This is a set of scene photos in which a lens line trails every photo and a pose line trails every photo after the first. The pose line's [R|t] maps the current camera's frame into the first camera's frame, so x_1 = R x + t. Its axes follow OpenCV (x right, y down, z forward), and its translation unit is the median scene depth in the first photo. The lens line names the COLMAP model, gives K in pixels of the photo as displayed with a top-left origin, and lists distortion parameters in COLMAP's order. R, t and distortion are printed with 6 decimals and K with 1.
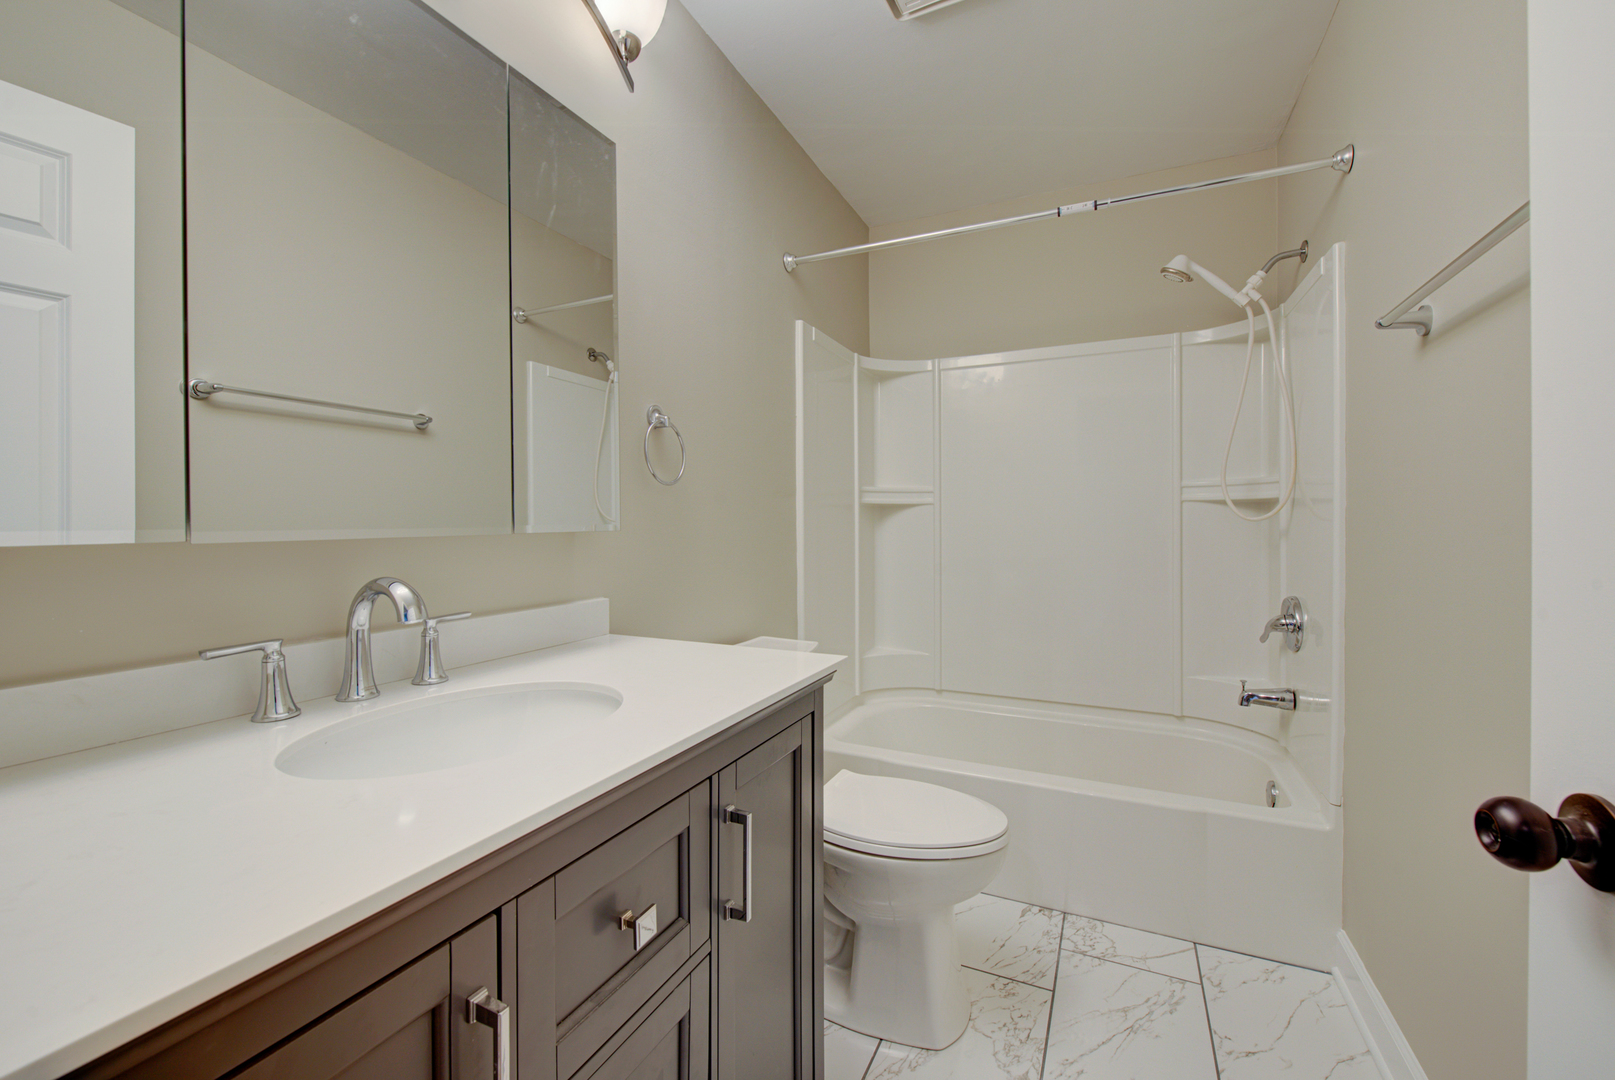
lens RADIAL K [[683.3, 0, 809.2], [0, 683.3, 516.3], [0, 0, 1]] dist [-0.000233, -0.000082]
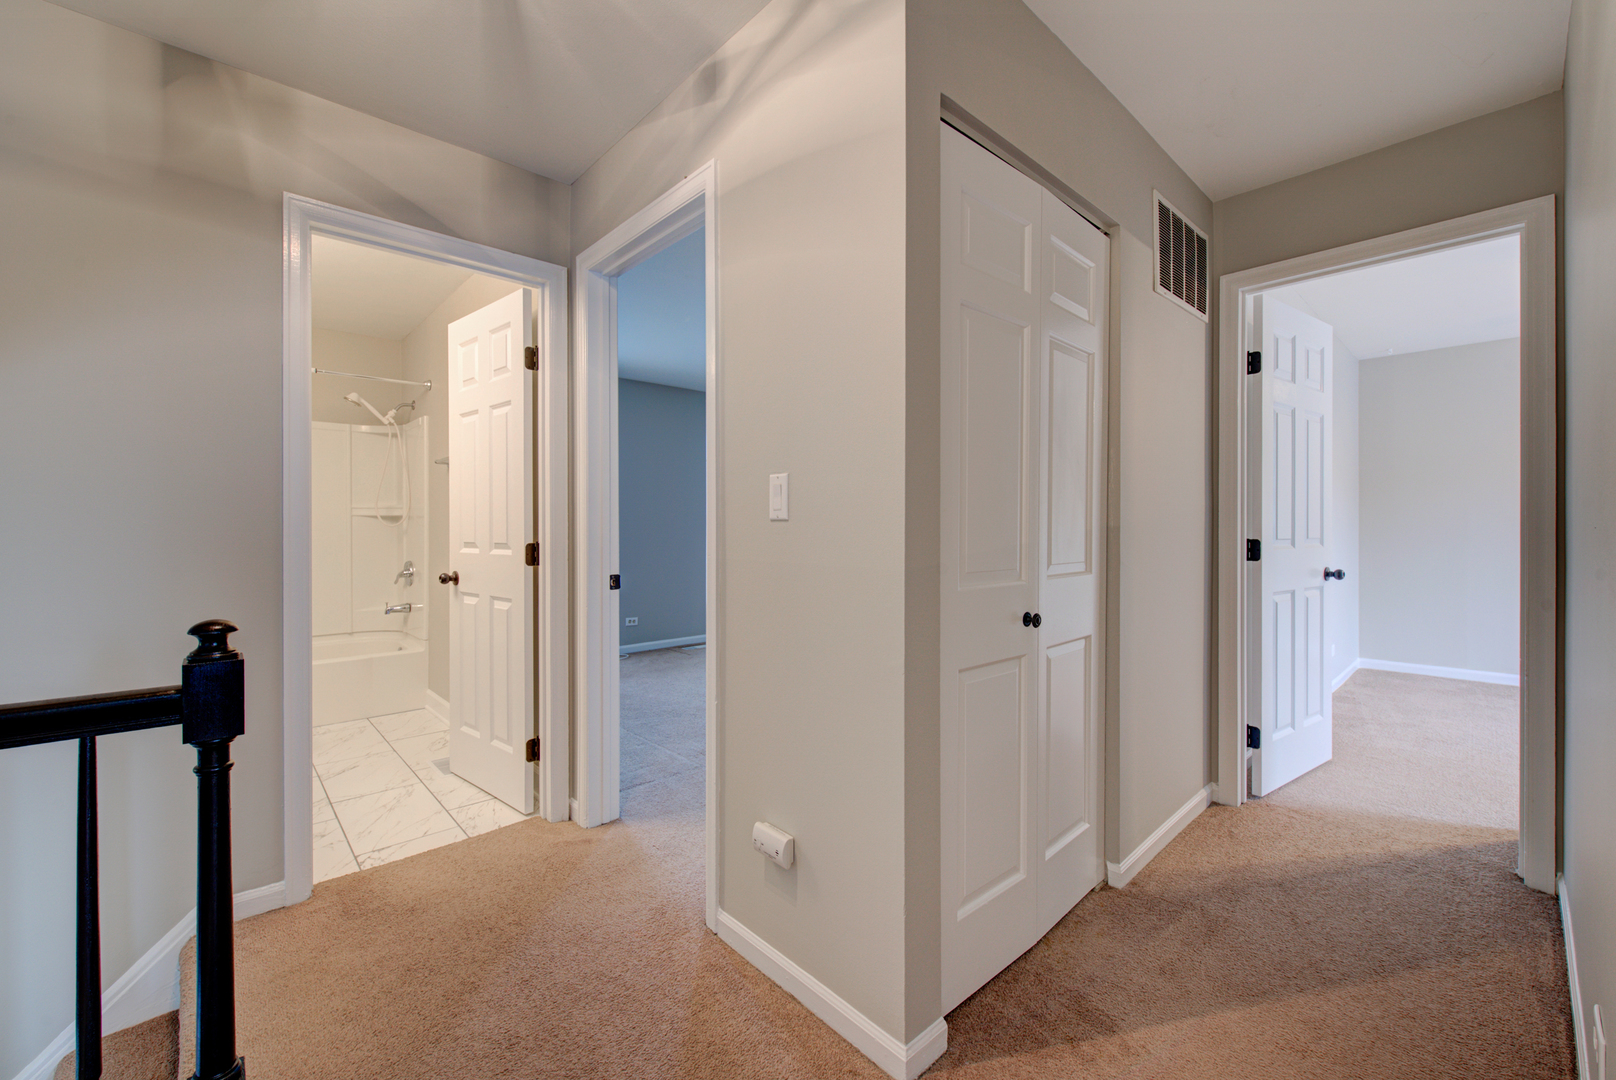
lens RADIAL K [[649.8, 0, 807.1], [0, 649.8, 532.9], [0, 0, 1]] dist [0.001001, -0.004019]
pose [[0.397371, -0.005291, 0.917643, -0.675946], [-0.000102, 0.999983, 0.005810, 0.016084], [-0.917658, -0.002403, 0.397364, -0.970494]]
